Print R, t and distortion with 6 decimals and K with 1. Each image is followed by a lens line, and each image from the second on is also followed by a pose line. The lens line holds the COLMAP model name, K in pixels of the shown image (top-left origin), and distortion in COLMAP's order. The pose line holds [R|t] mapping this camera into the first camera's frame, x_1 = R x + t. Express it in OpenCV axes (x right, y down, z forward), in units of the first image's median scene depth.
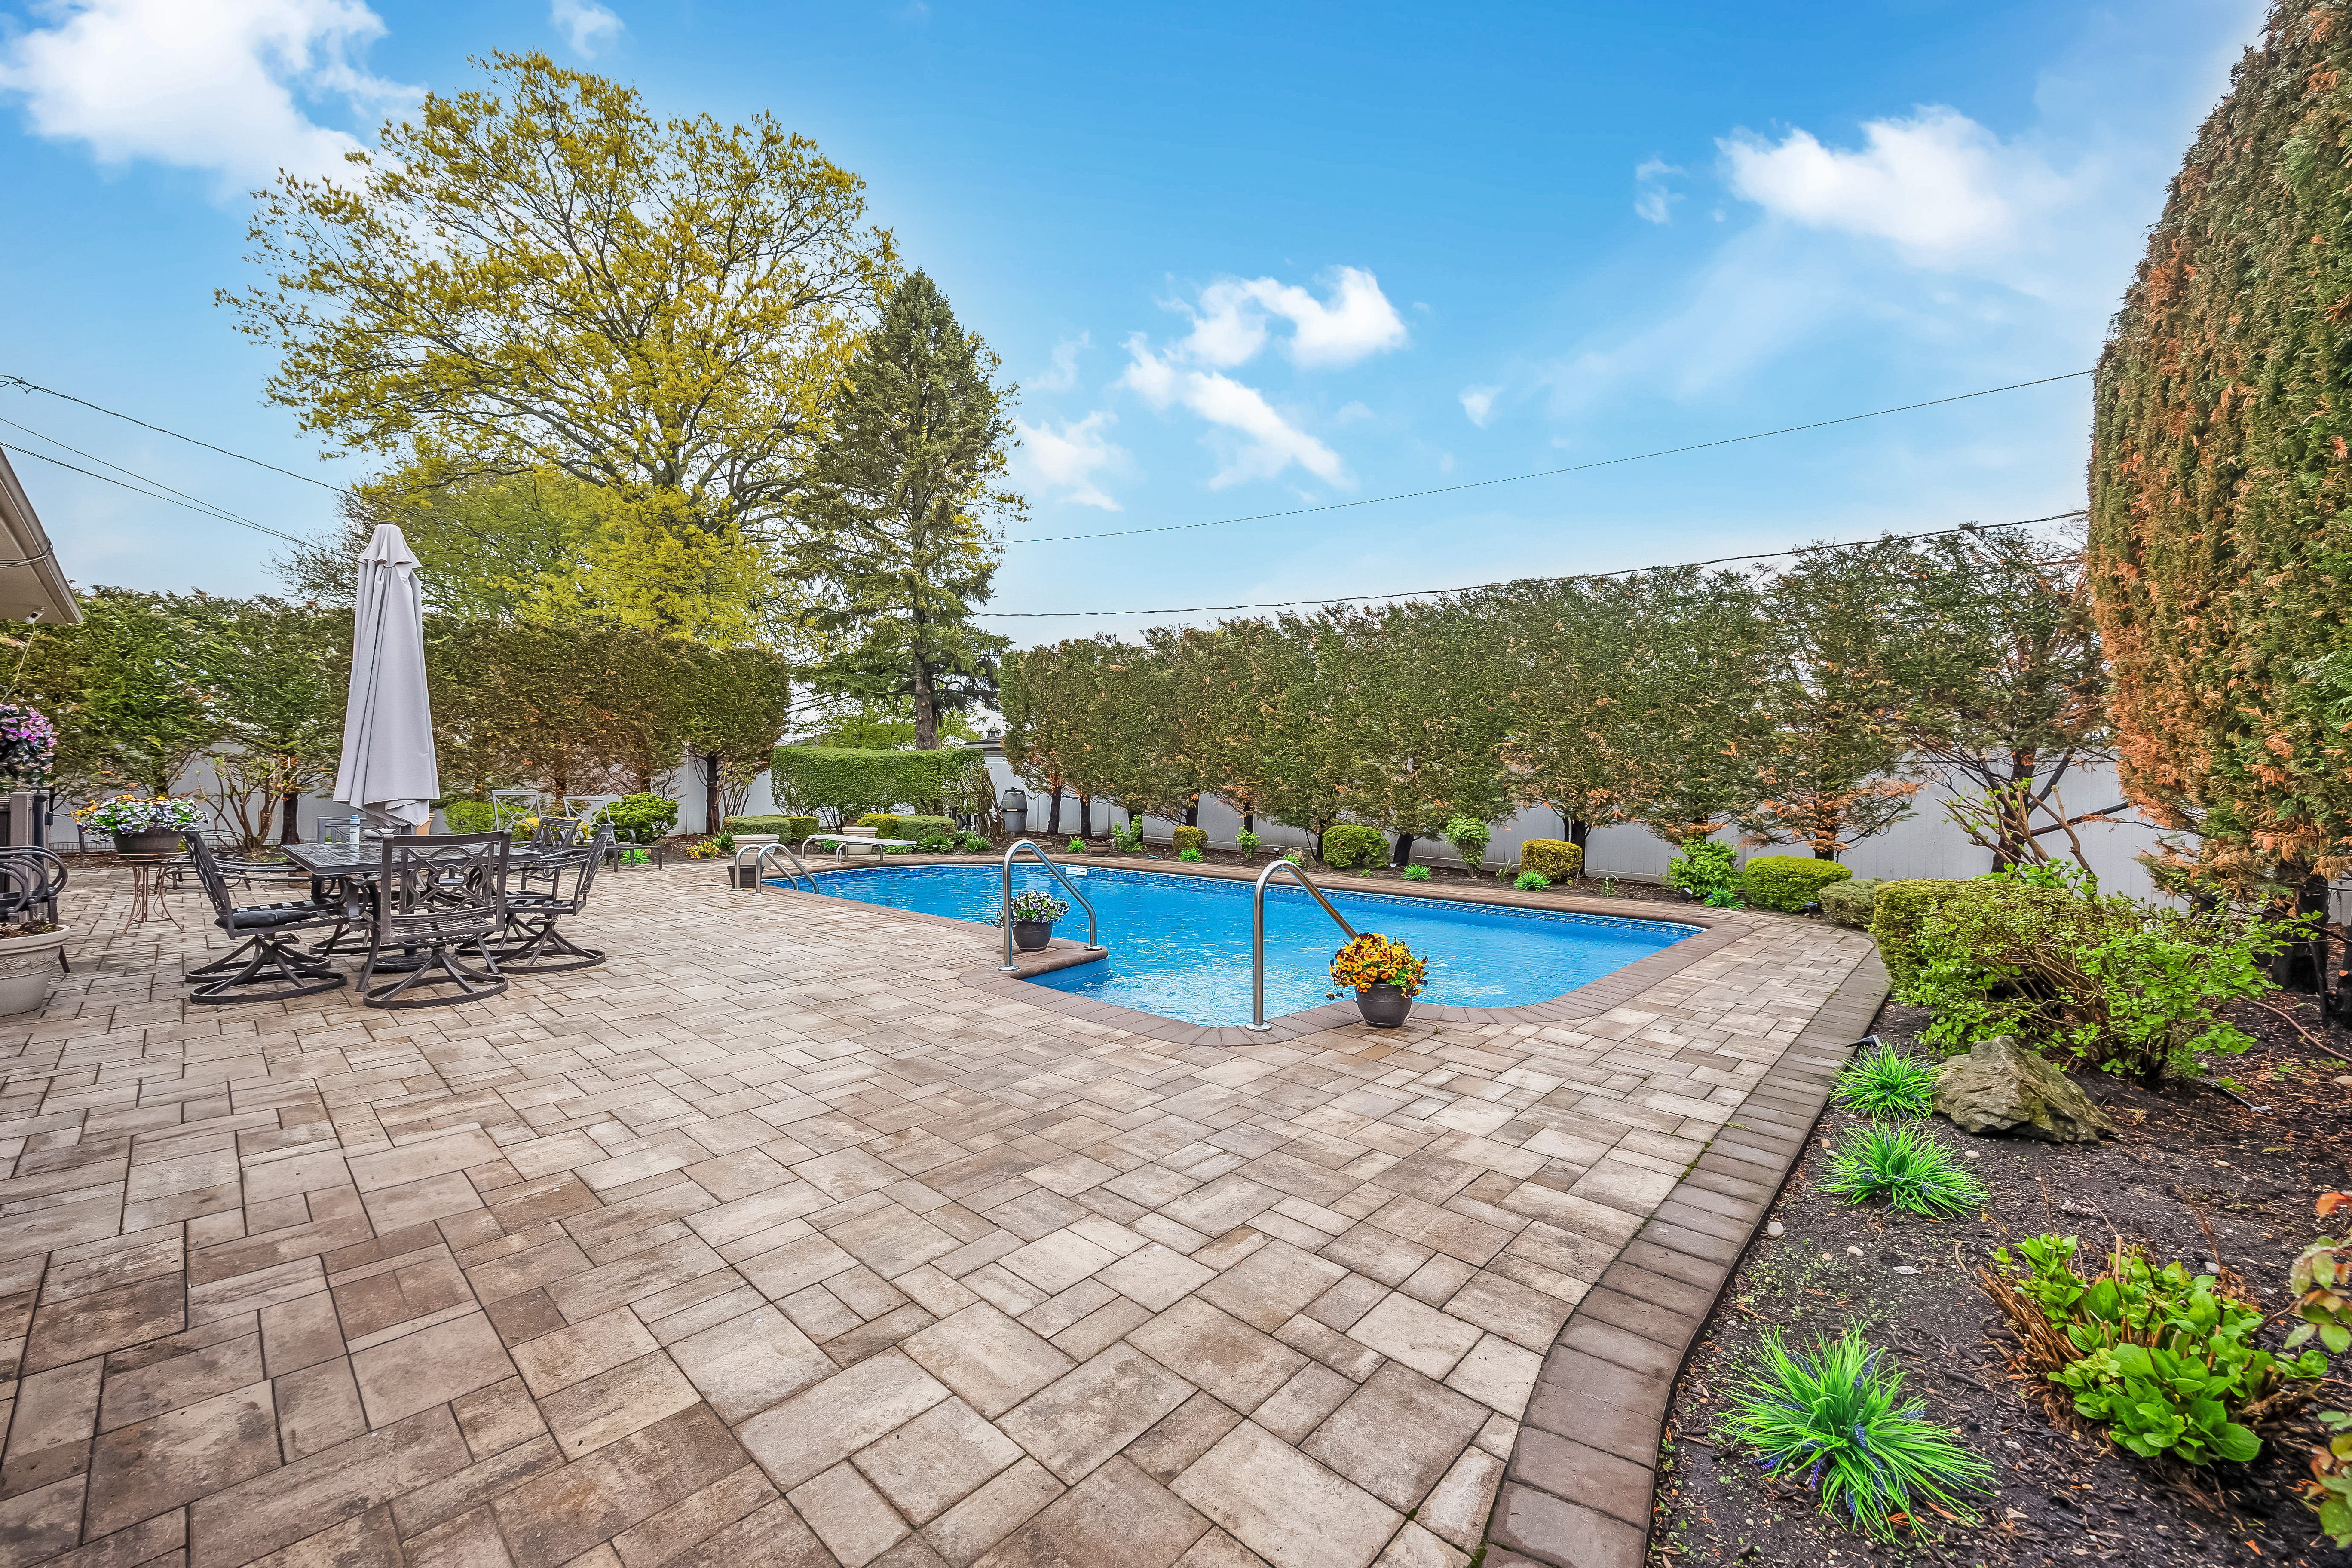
lens RADIAL K [[923.8, 0, 1175.9], [0, 923.8, 800.3], [0, 0, 1]] dist [-0.001496, -0.001000]
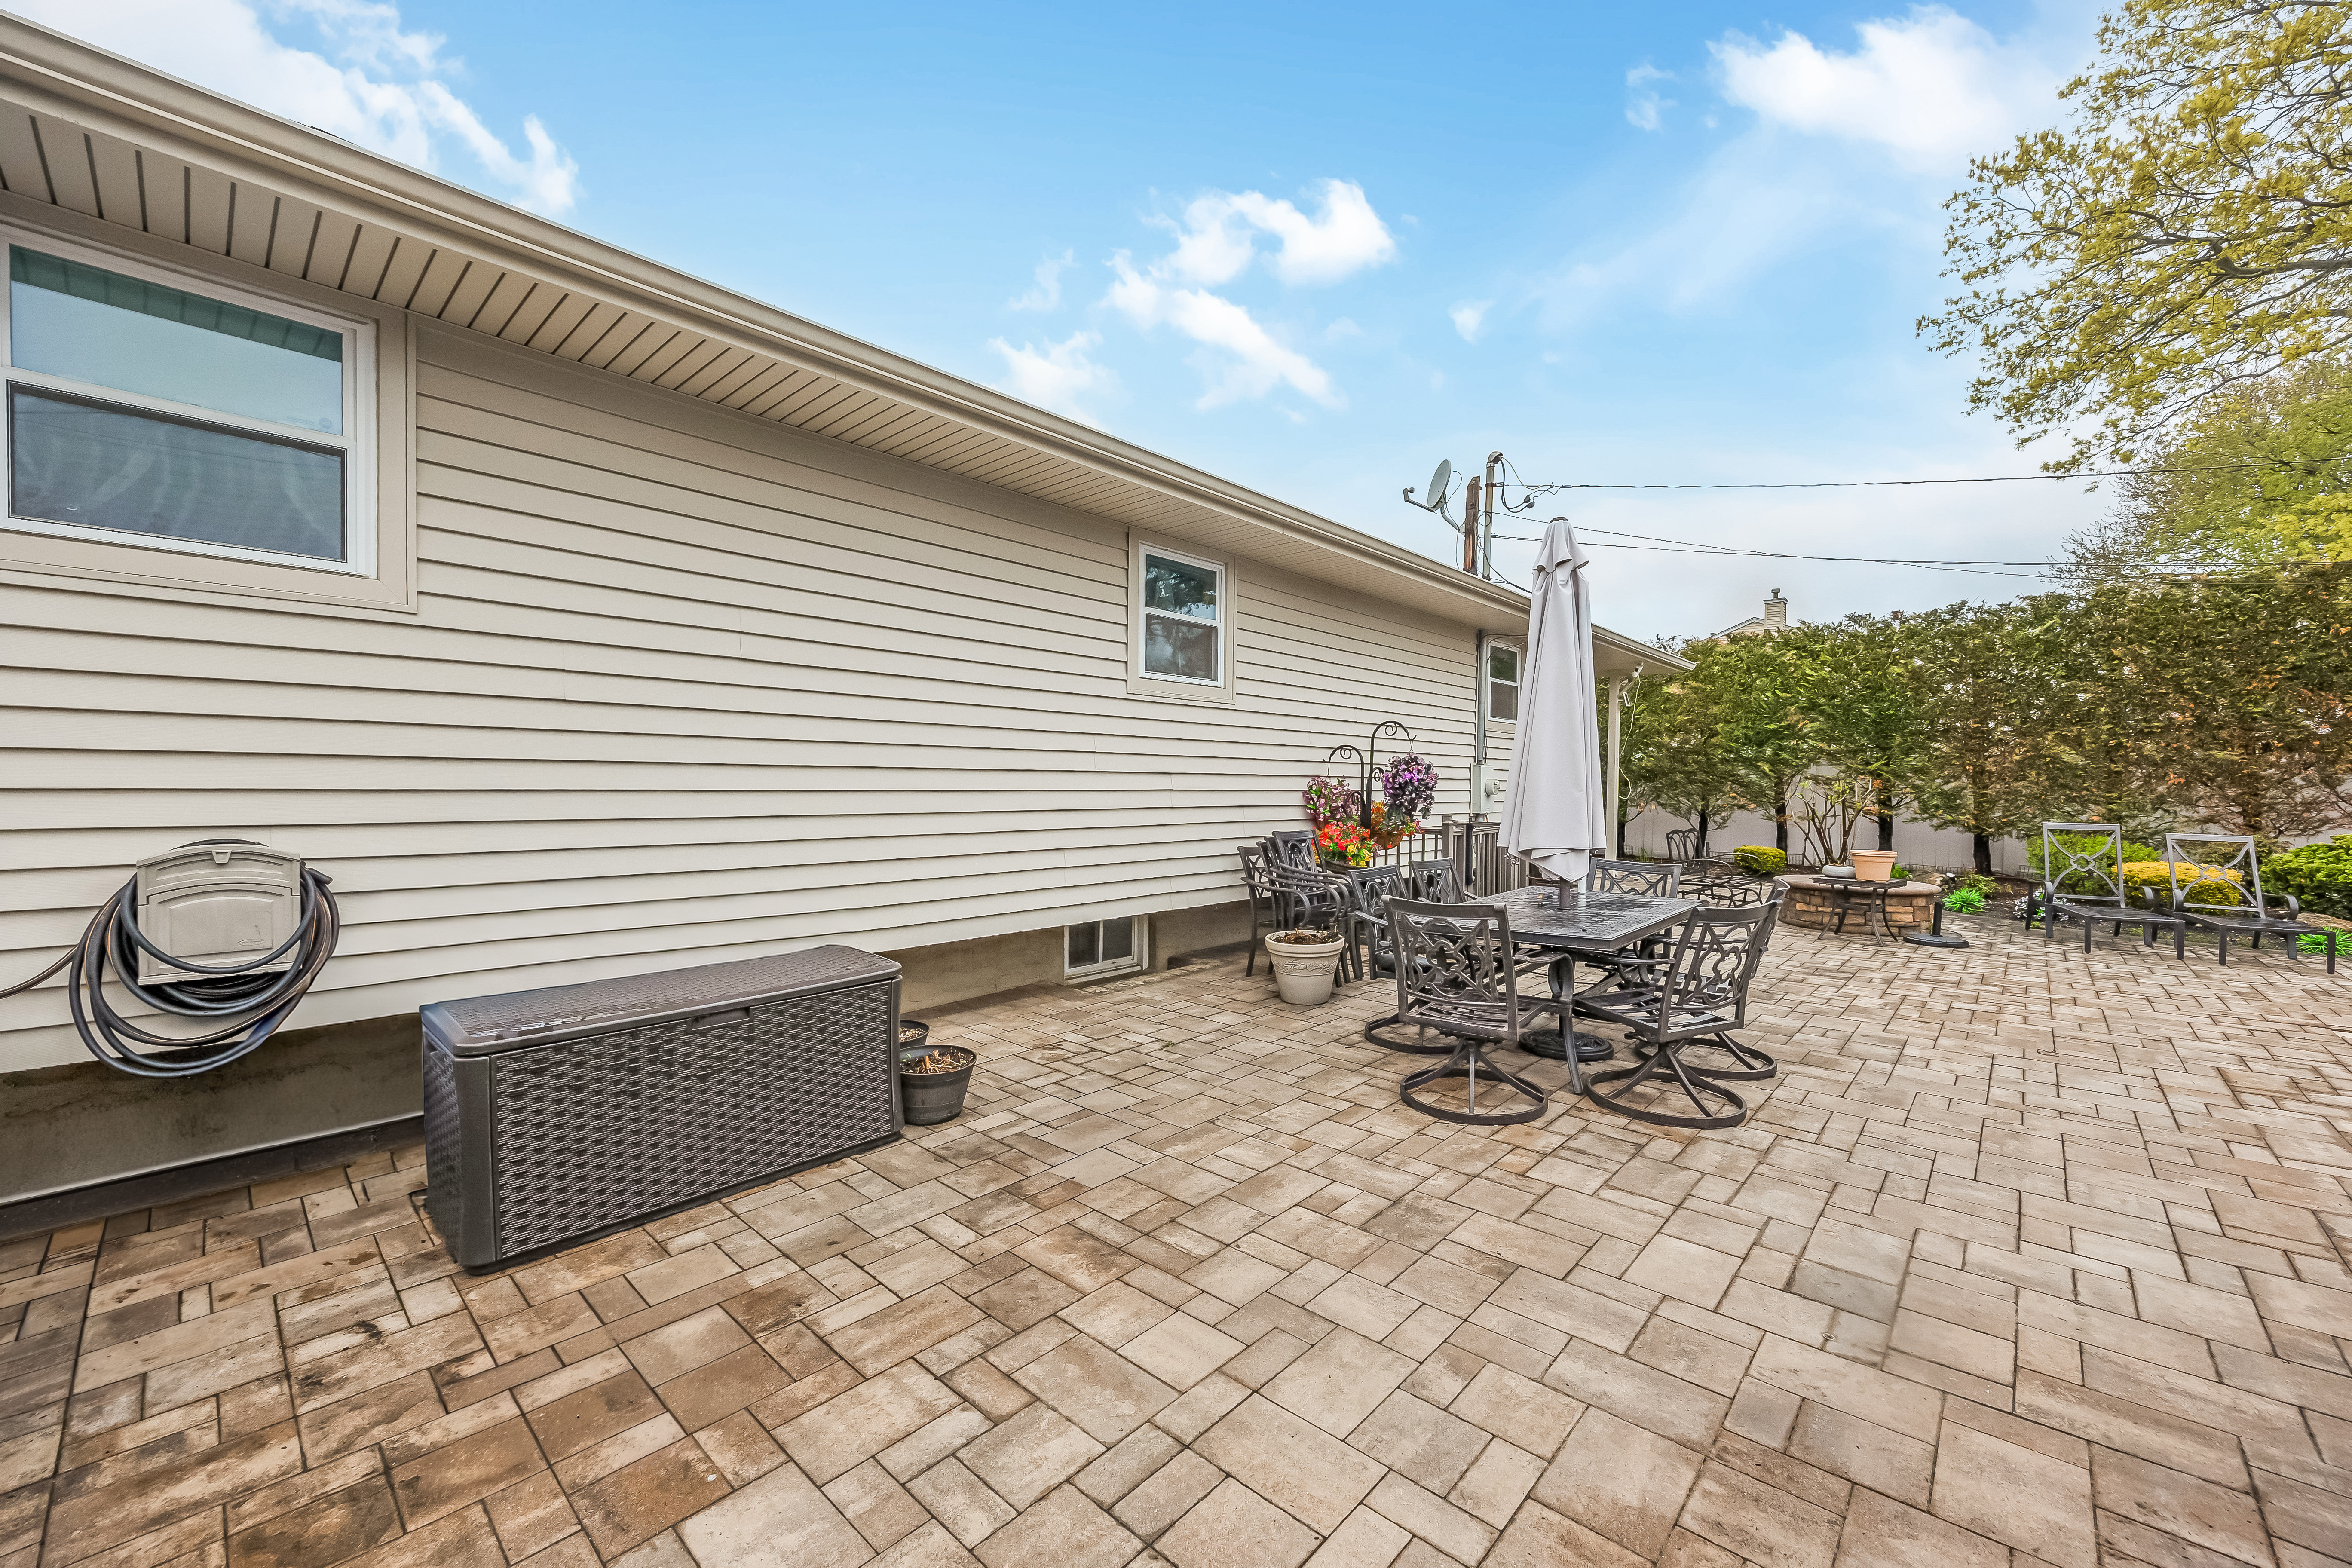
lens RADIAL K [[923.8, 0, 1175.9], [0, 923.8, 800.3], [0, 0, 1]] dist [-0.001496, -0.001000]
pose [[-0.010226, 0.010890, -0.999888, 0.000470], [-0.020895, 0.999720, 0.011101, -0.018823], [0.999729, 0.021006, -0.009996, 0.269012]]
